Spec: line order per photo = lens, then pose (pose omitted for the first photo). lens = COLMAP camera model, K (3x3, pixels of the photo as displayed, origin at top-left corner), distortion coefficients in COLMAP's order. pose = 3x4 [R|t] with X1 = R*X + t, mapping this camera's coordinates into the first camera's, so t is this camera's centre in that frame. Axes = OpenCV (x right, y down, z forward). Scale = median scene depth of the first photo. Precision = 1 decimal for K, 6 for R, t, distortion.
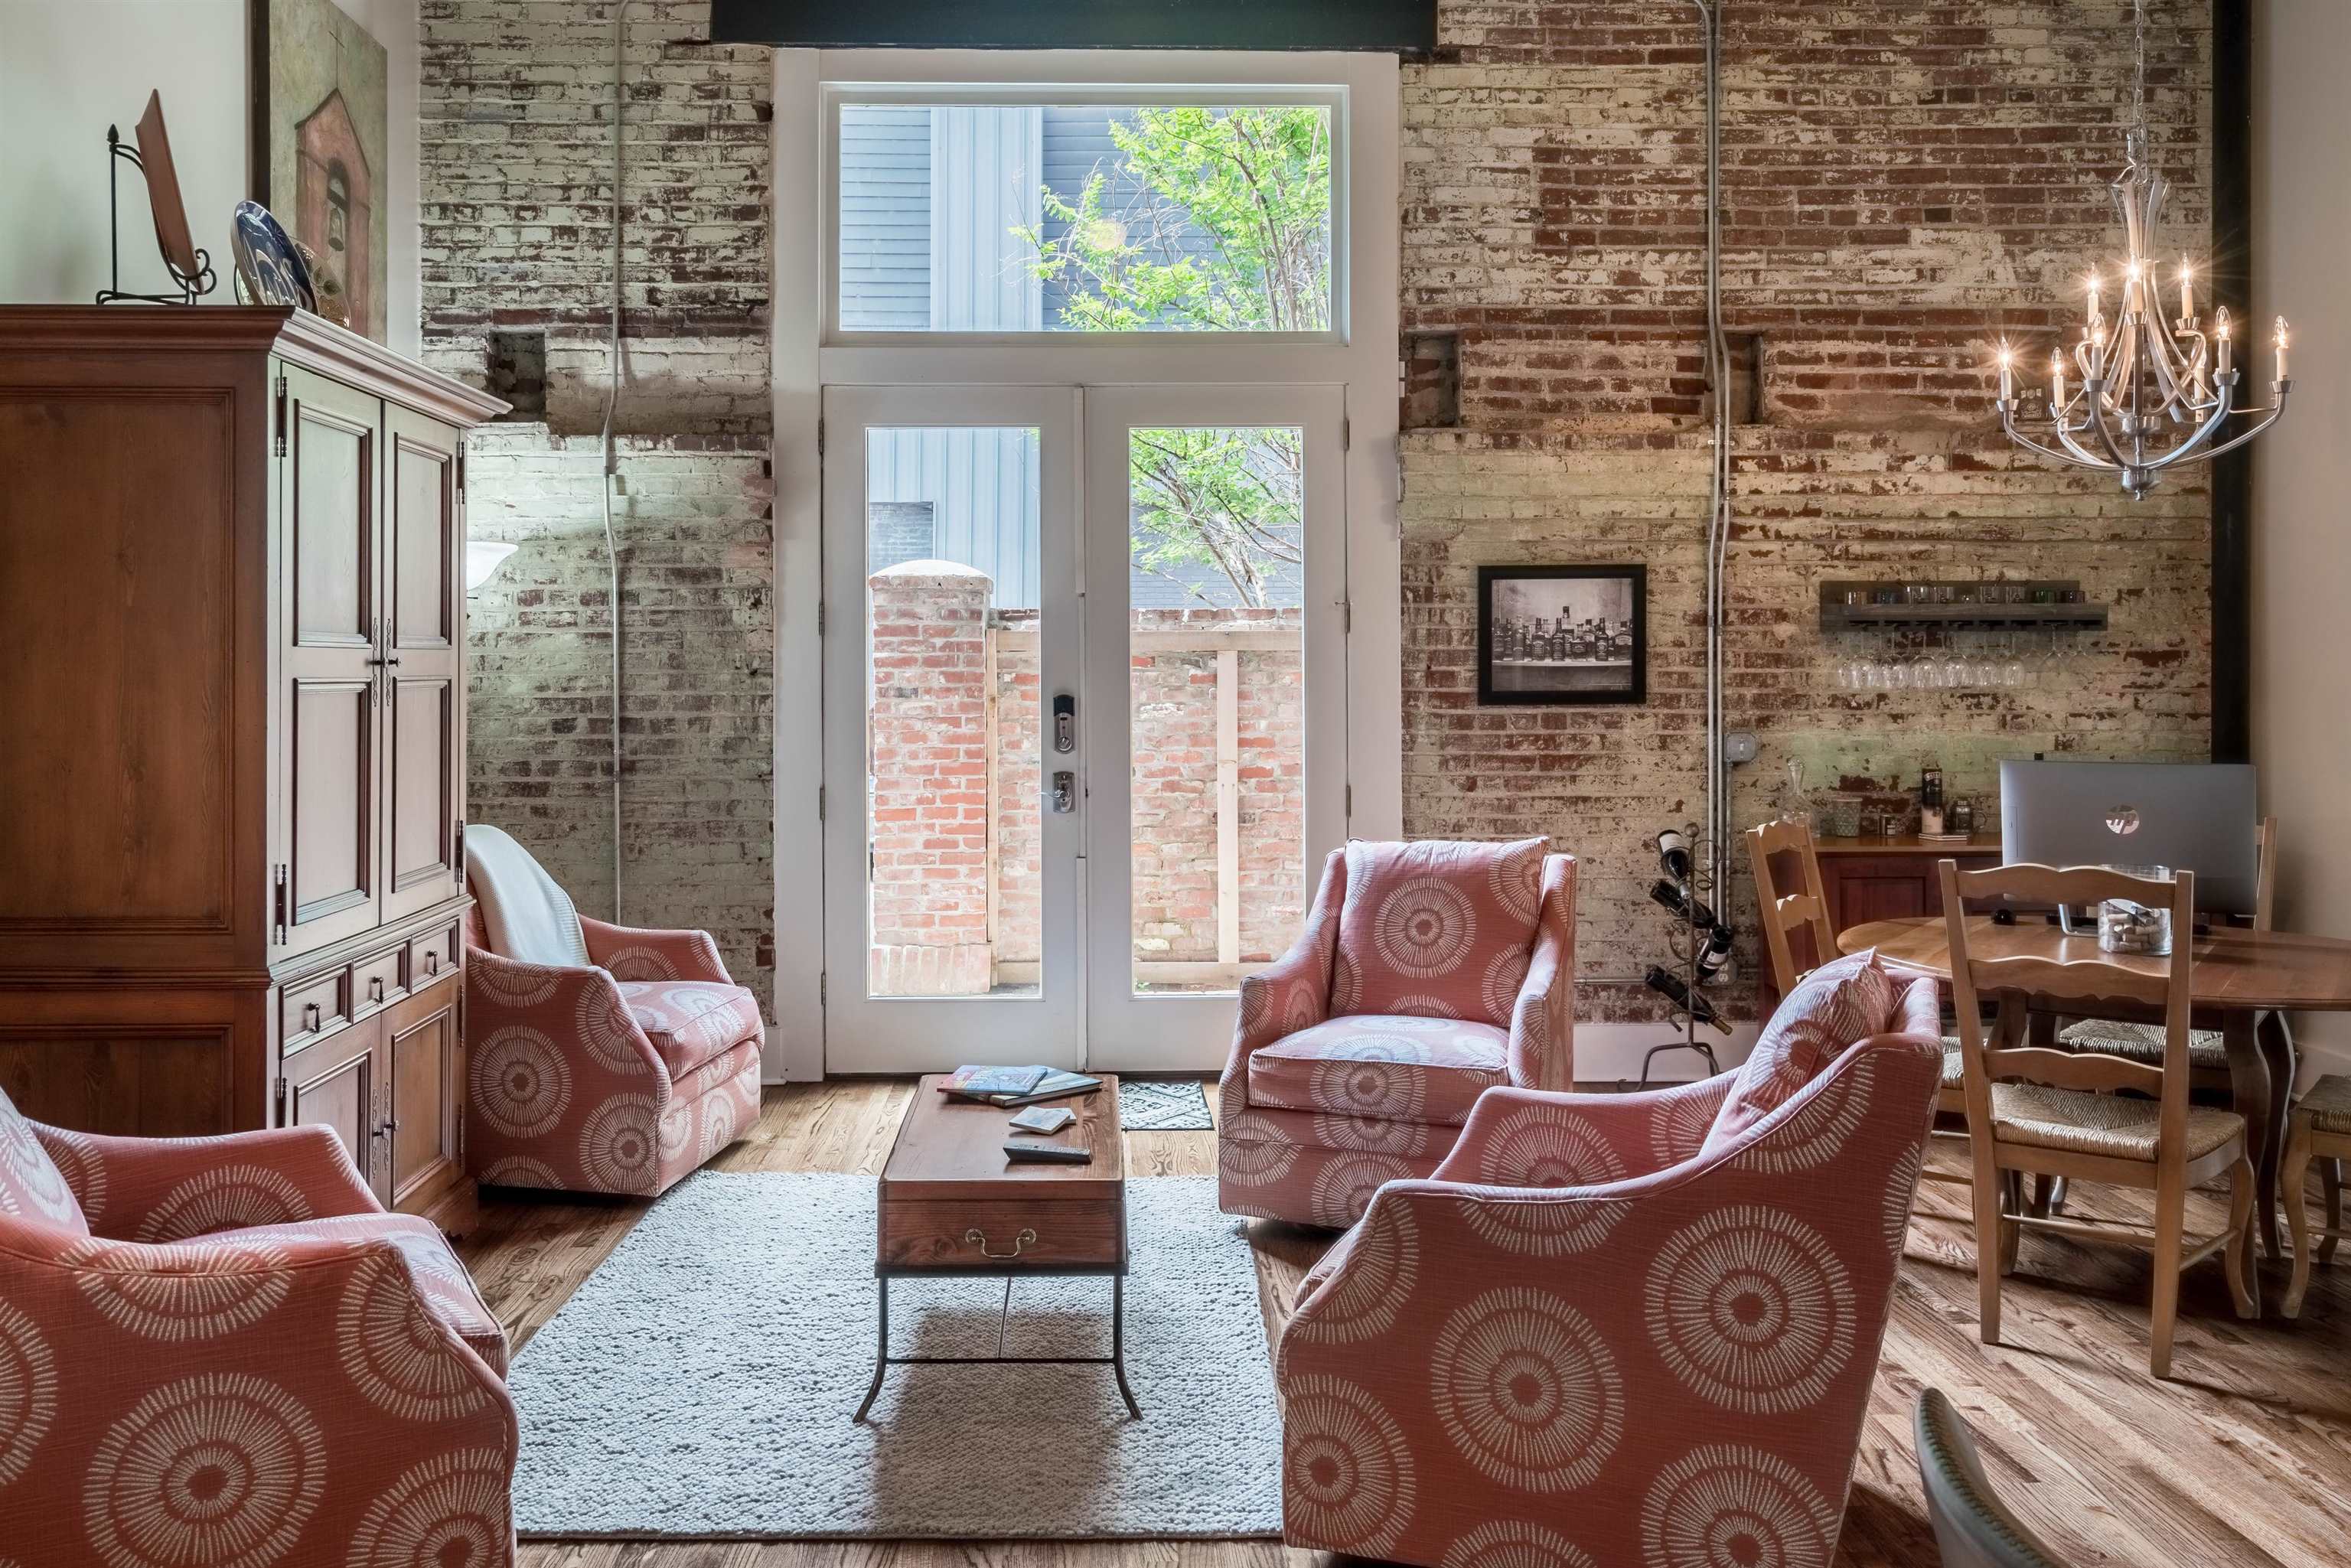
lens RADIAL K [[1776.3, 0, 1163.8], [0, 1776.3, 674.8], [0, 0, 1]] dist [0.001906, 0.028449]
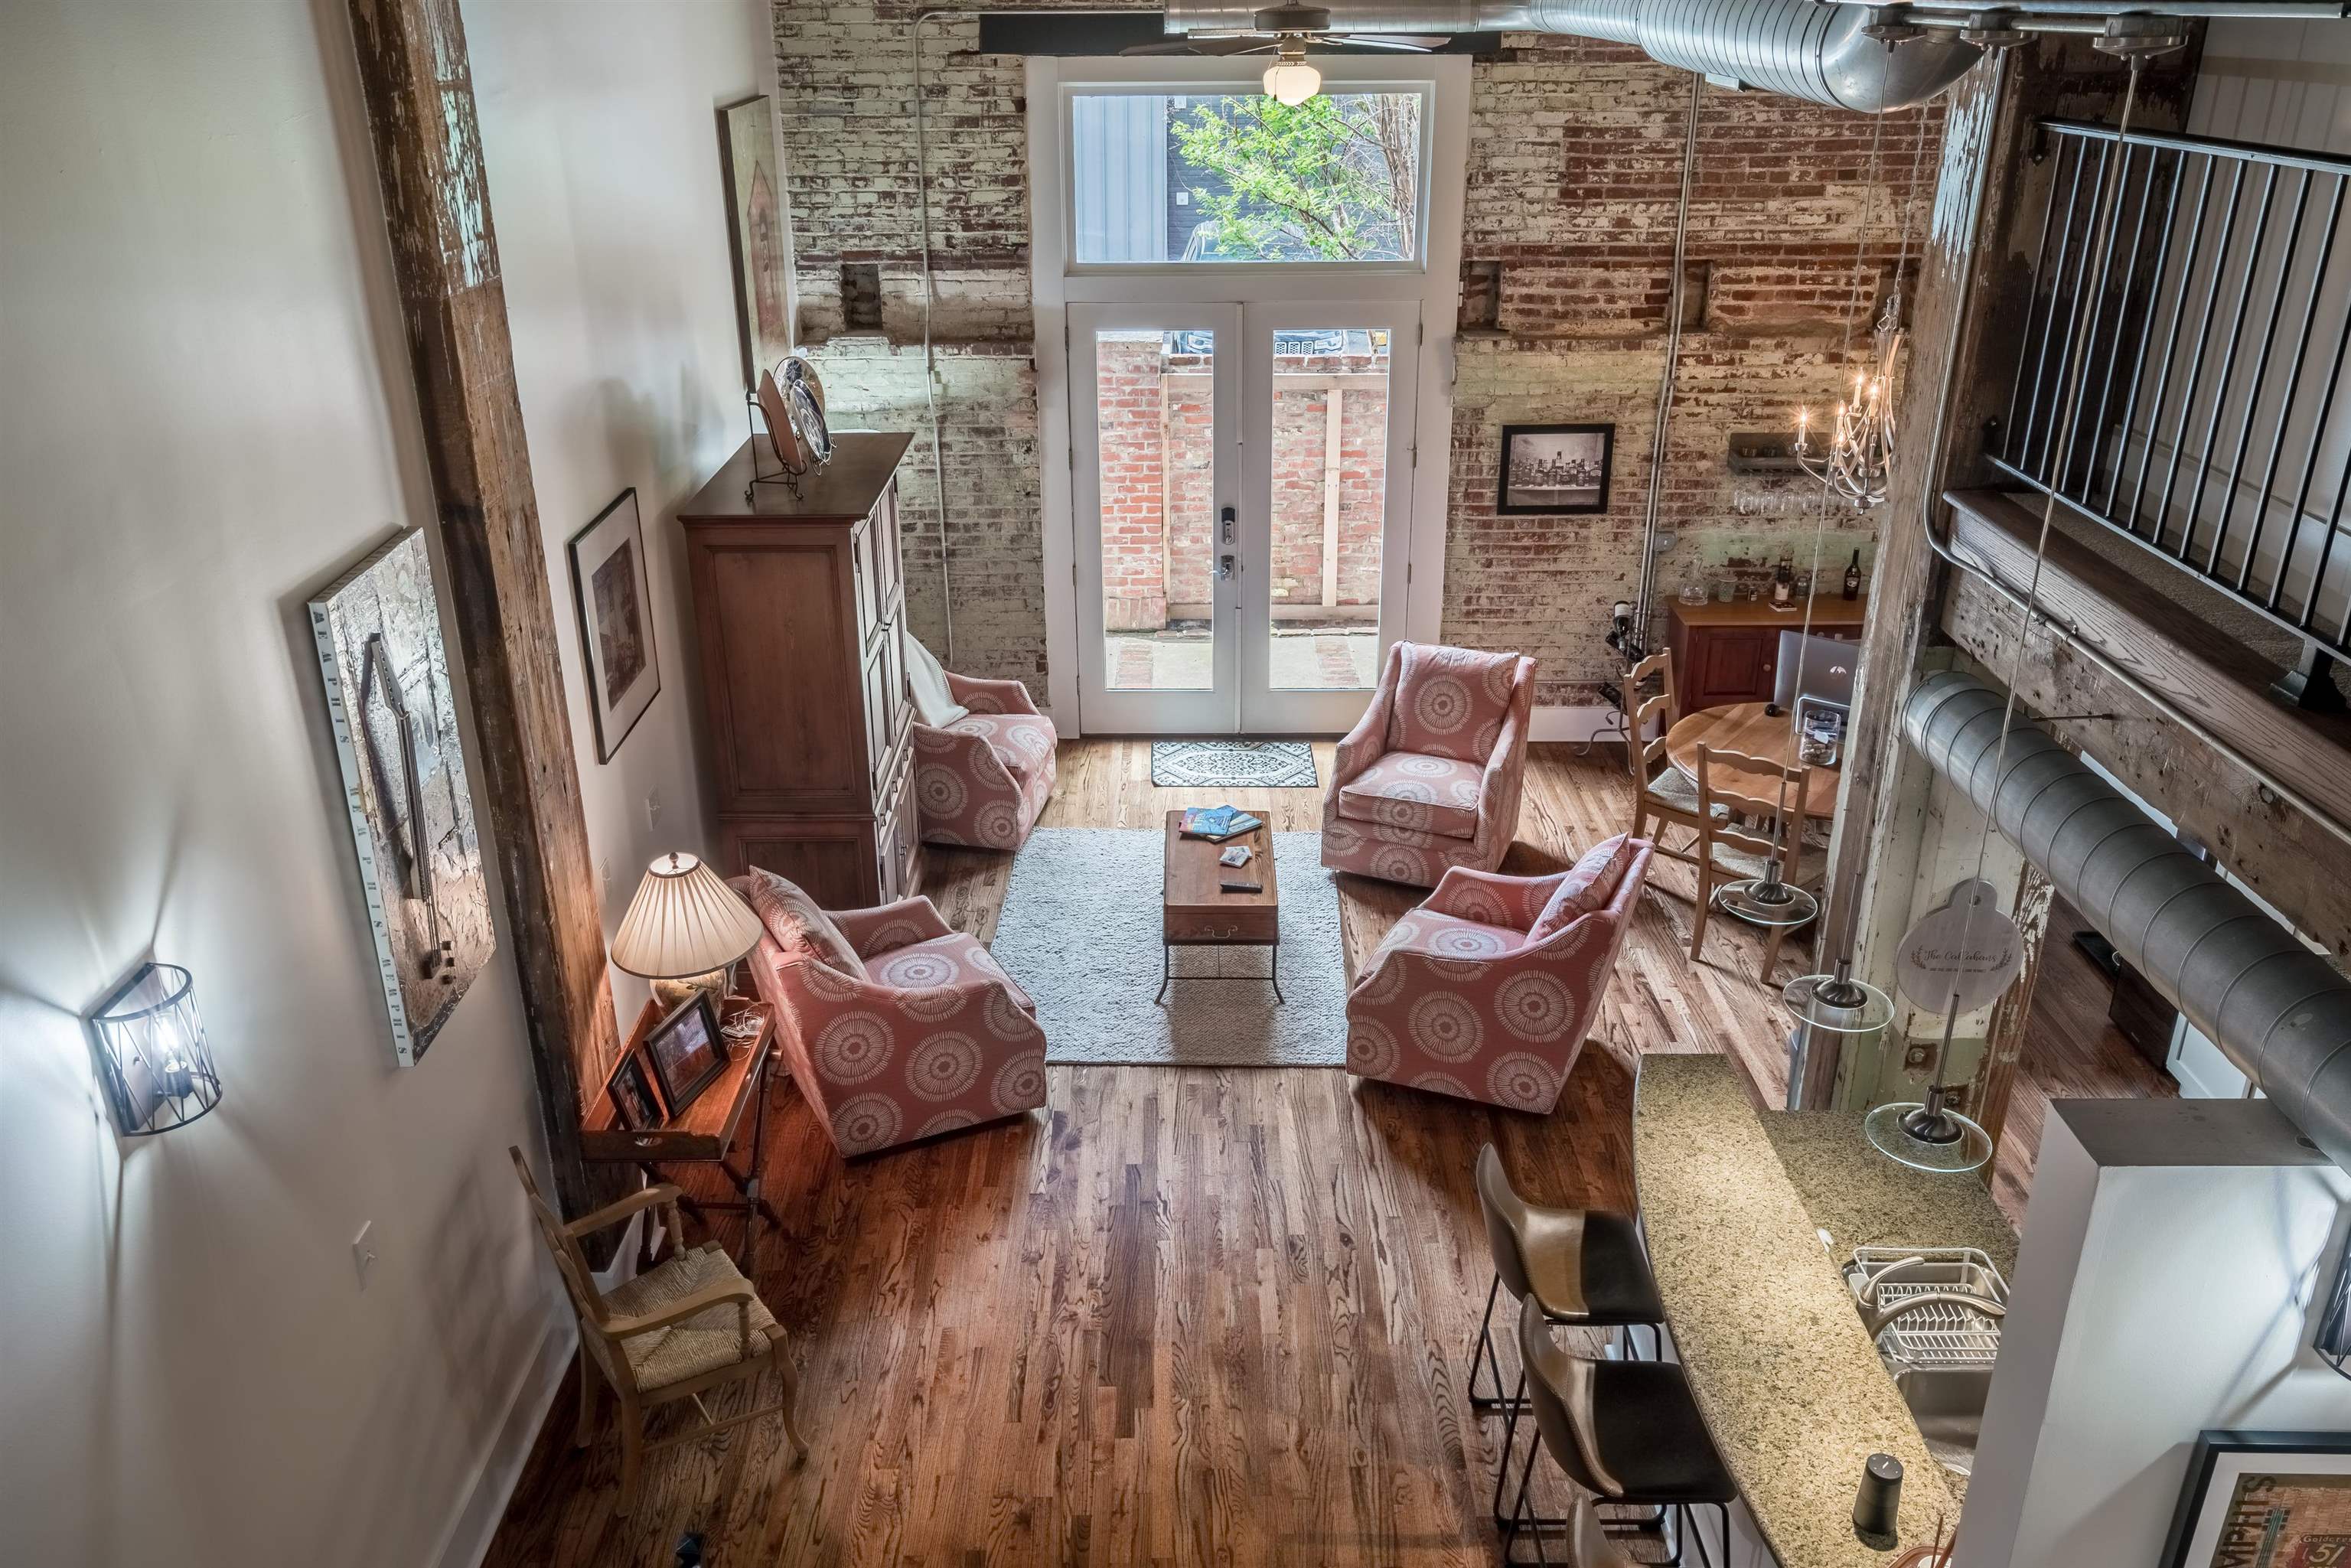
lens RADIAL K [[1776.3, 0, 1195.4], [0, 1776.3, 785.1], [0, 0, 1]] dist [0.001906, 0.028449]
pose [[0.999679, 0.010206, -0.023208, -0.046025], [0.000016, 0.915145, 0.403126, -0.389455], [0.025353, -0.402996, 0.914850, -0.509823]]
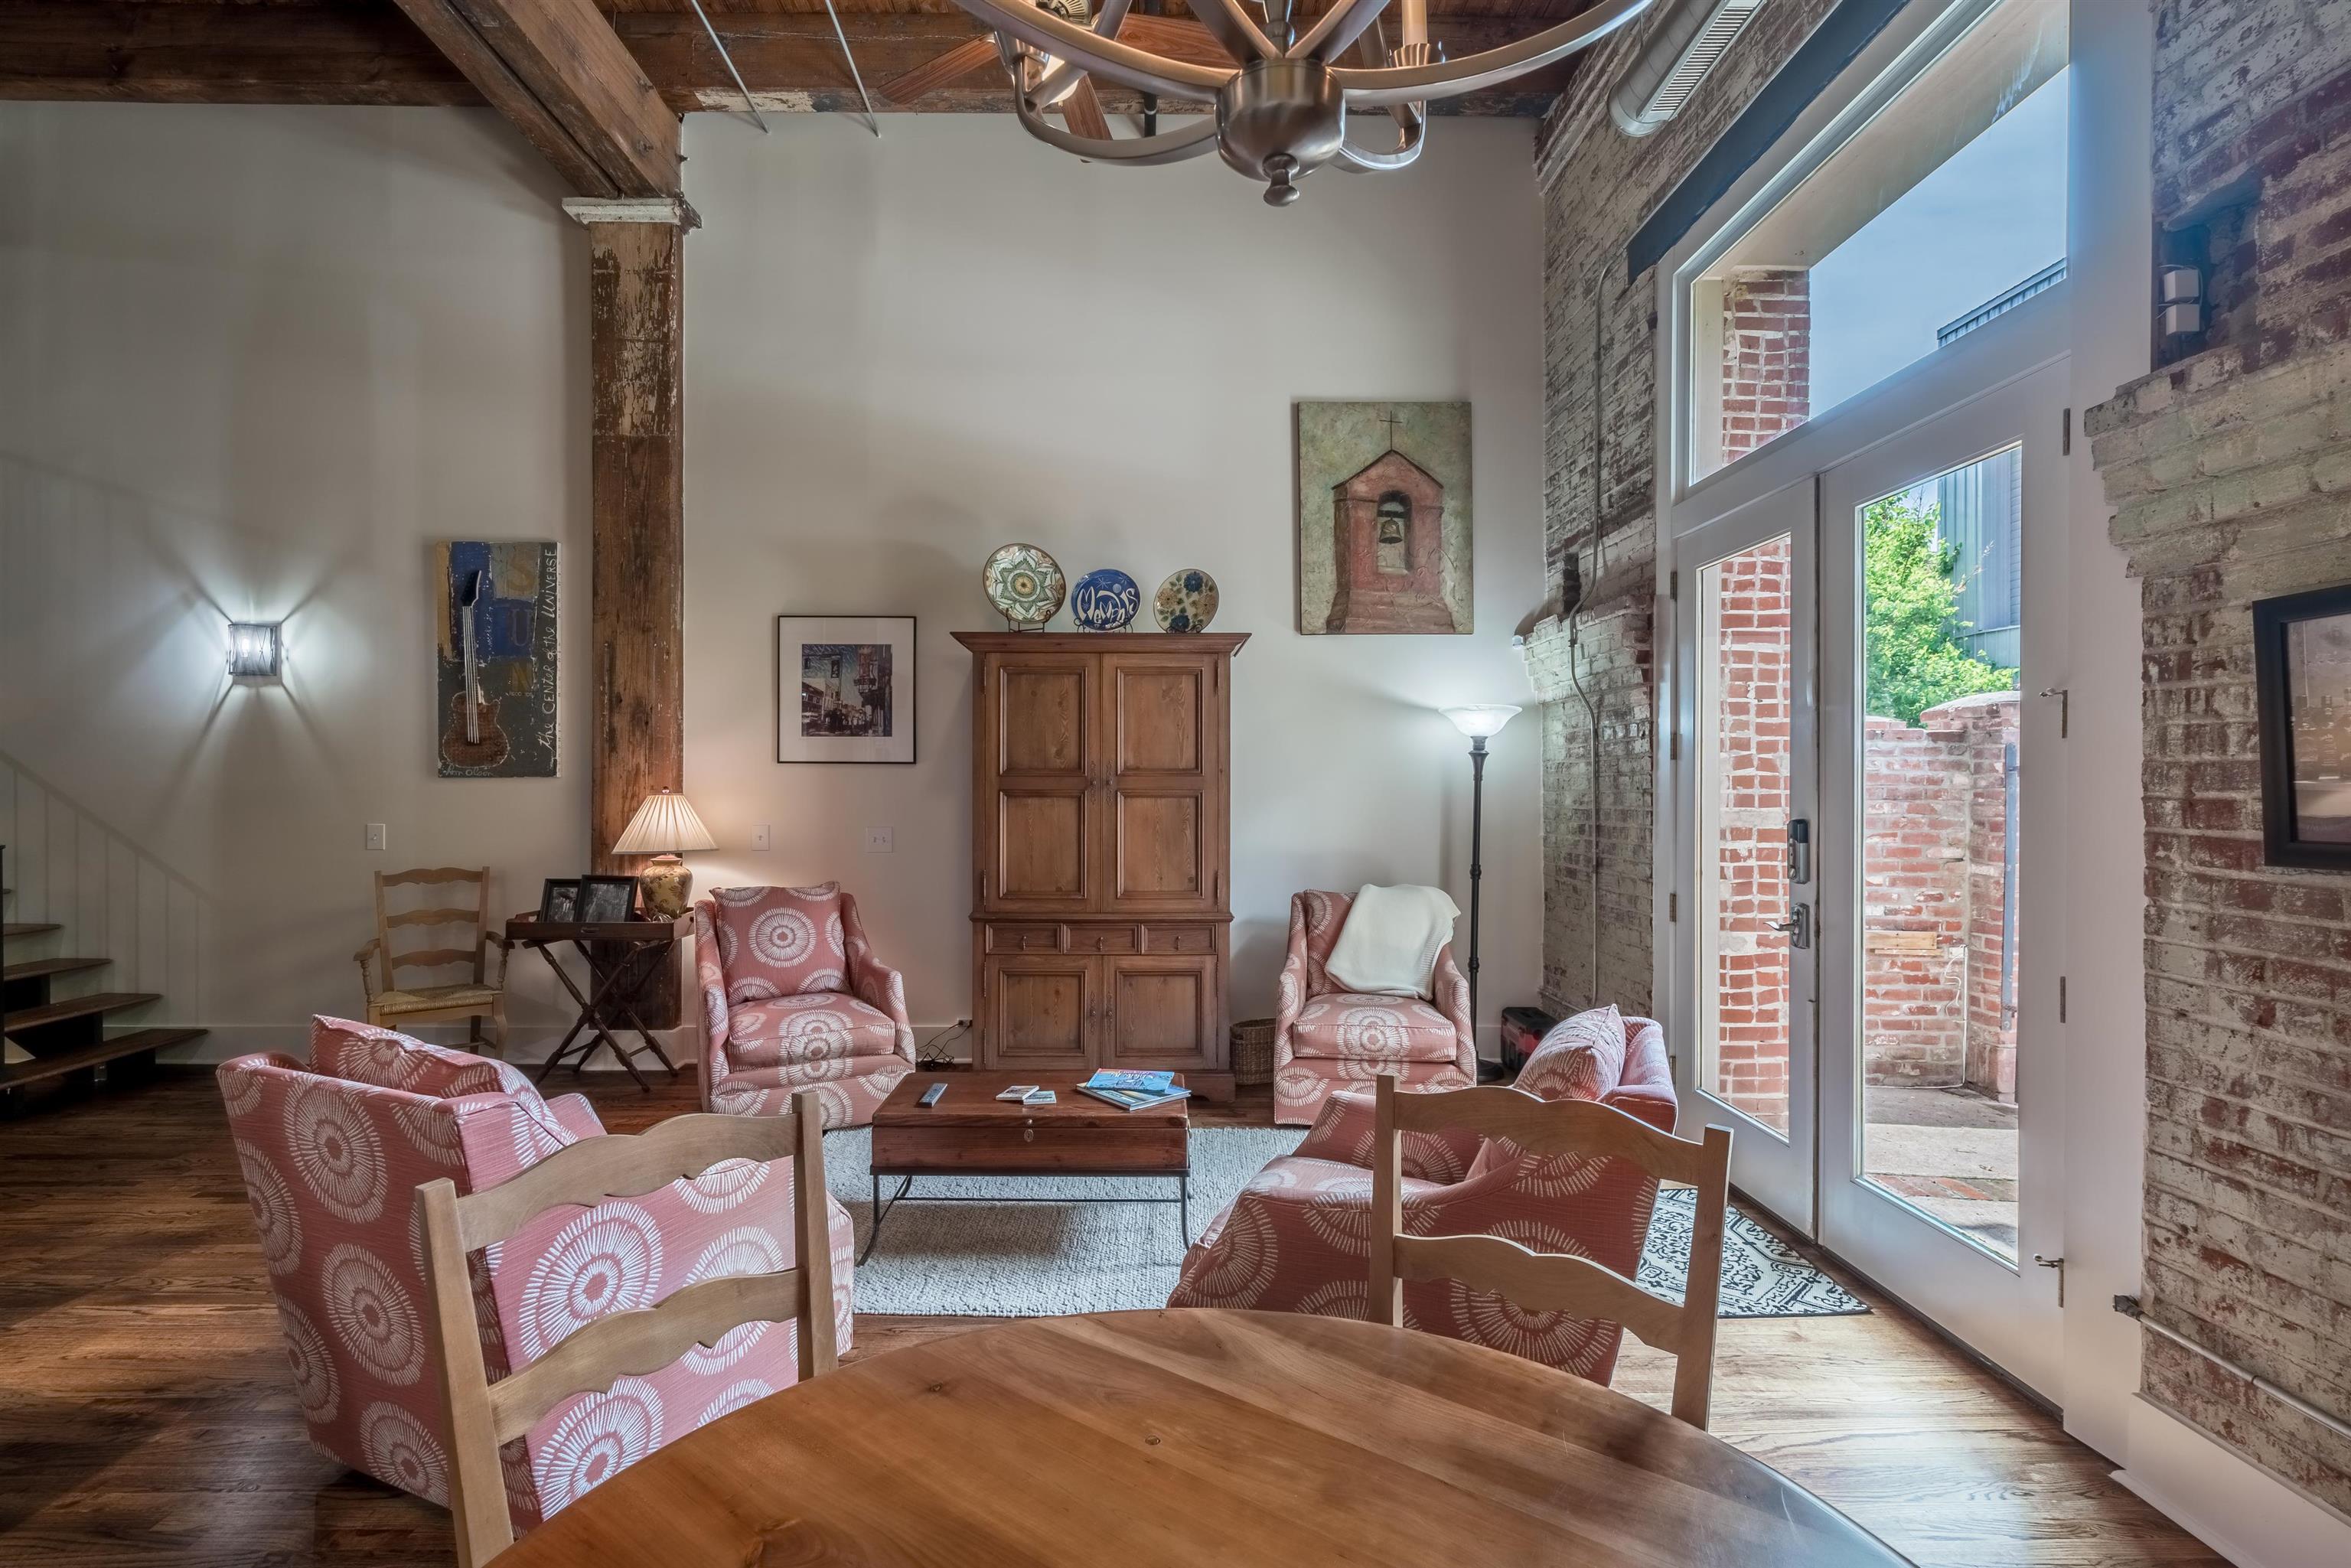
lens RADIAL K [[1071.2, 0, 1174.4], [0, 1071.2, 792.4], [0, 0, 1]] dist [0.004641, -0.002856]
pose [[-0.006720, 0.010092, -0.999926, 0.497240], [-0.007654, 0.999919, 0.010143, -0.005326], [0.999948, 0.007721, -0.006642, 0.678997]]
